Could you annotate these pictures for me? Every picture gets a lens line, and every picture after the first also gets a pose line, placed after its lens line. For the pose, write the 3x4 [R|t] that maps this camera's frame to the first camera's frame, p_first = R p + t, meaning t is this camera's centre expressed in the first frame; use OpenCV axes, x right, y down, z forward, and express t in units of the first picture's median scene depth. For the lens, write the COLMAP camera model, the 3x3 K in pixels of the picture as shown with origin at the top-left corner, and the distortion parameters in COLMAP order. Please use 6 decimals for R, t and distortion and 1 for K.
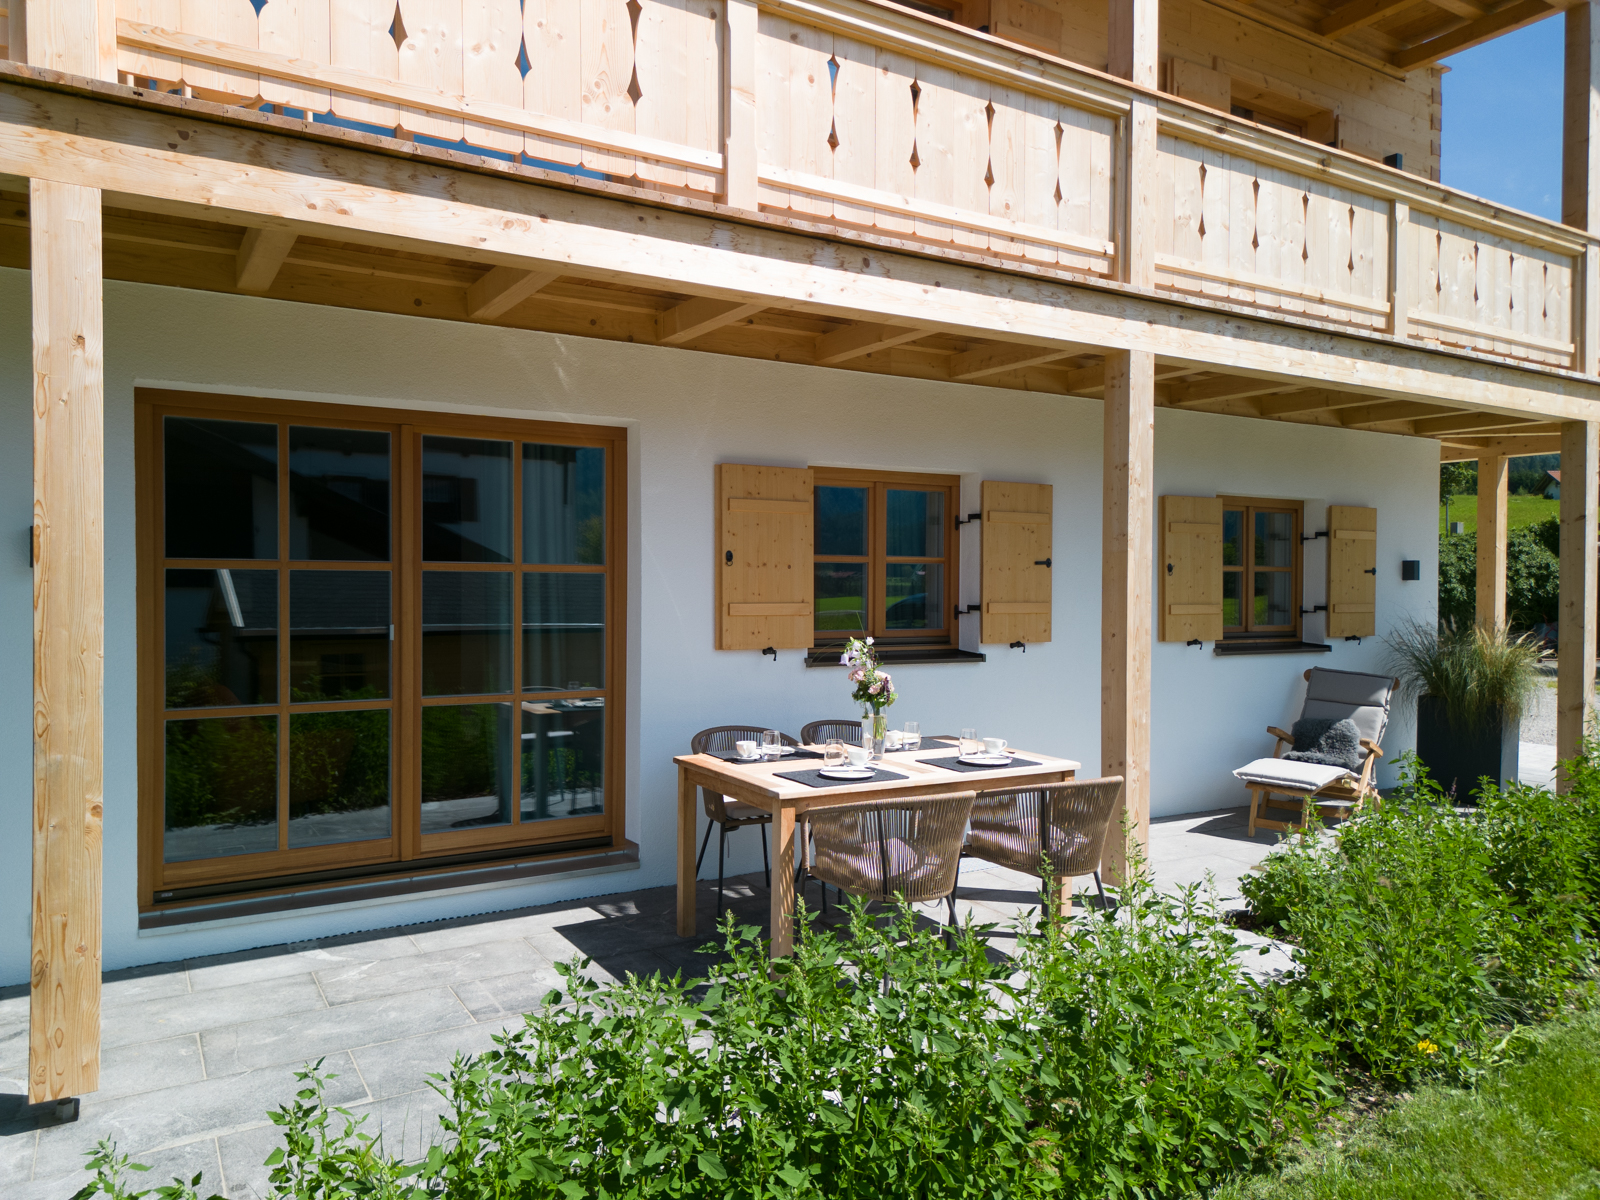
lens RADIAL K [[1135.2, 0, 789.2], [0, 1135.2, 594.2], [0, 0, 1]] dist [0.065632, -0.079670]
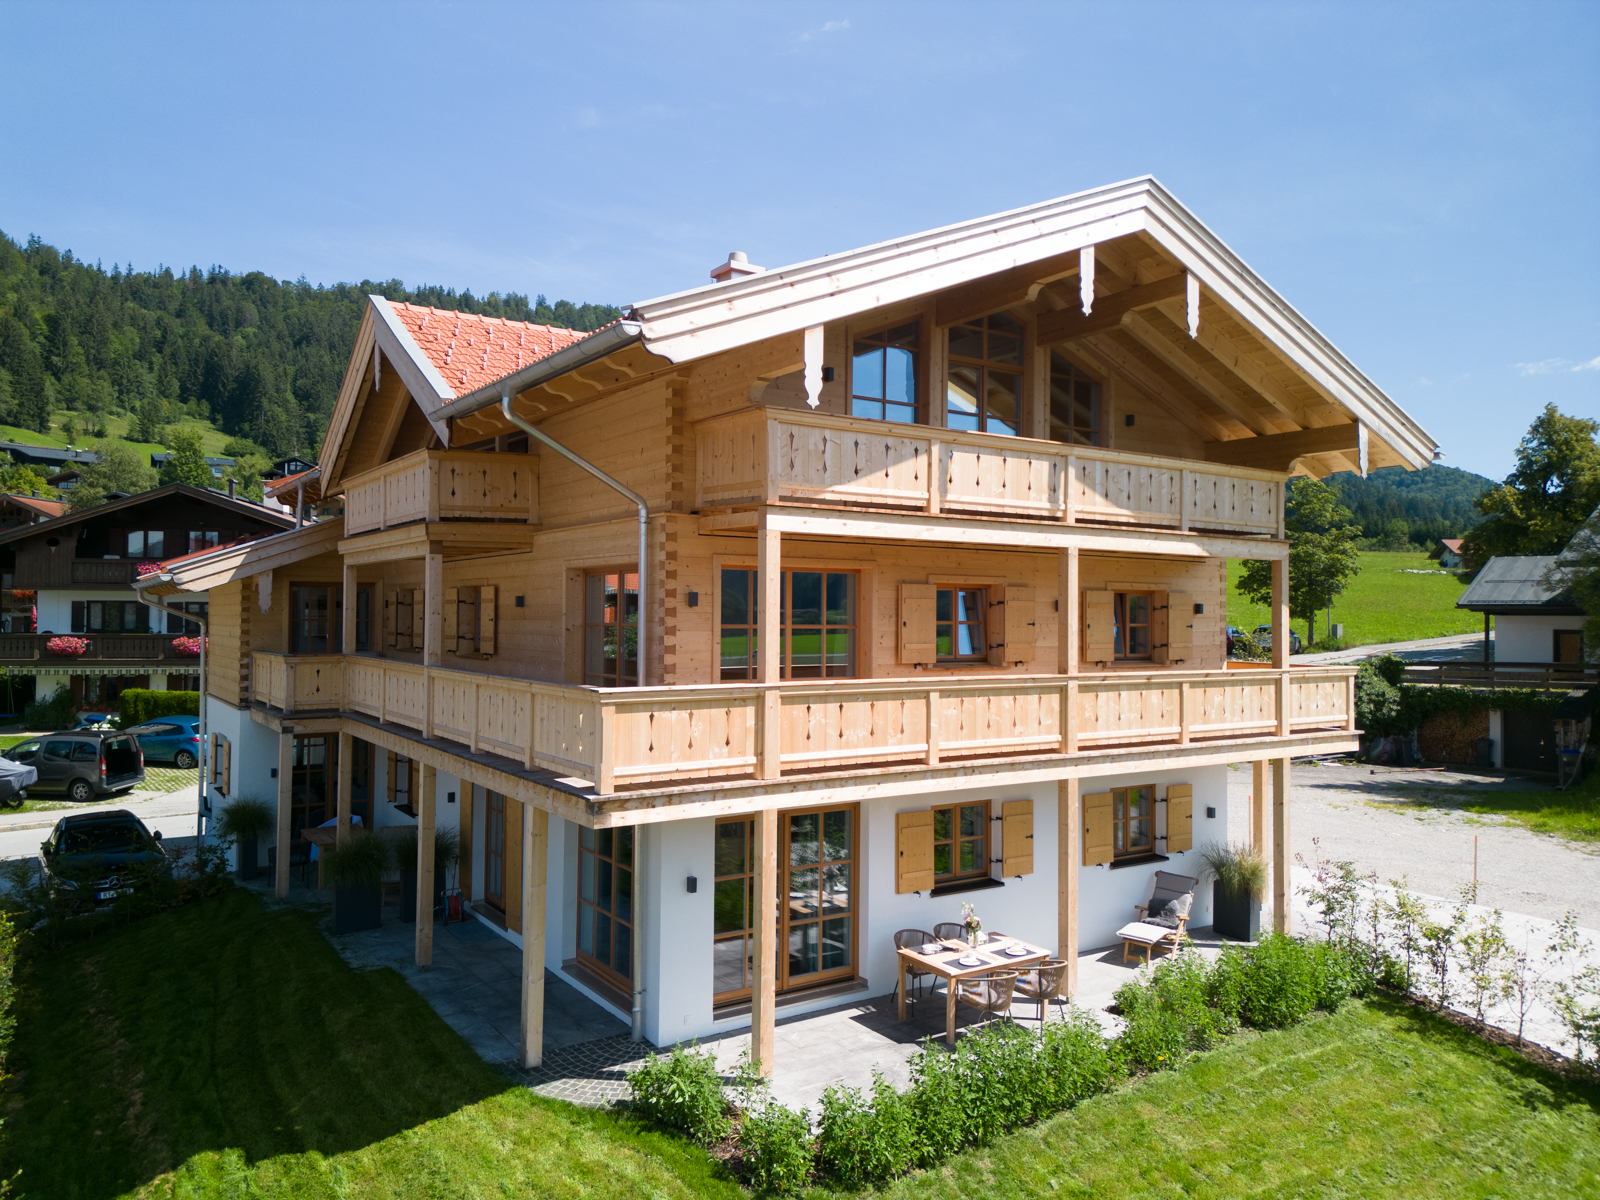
lens RADIAL K [[1135.2, 0, 789.2], [0, 1135.2, 594.2], [0, 0, 1]] dist [0.065632, -0.079670]
pose [[0.998682, 0.003869, 0.051184, -0.407628], [-0.002425, 0.999599, -0.028229, -0.503109], [-0.051273, 0.028067, 0.998290, -1.360705]]
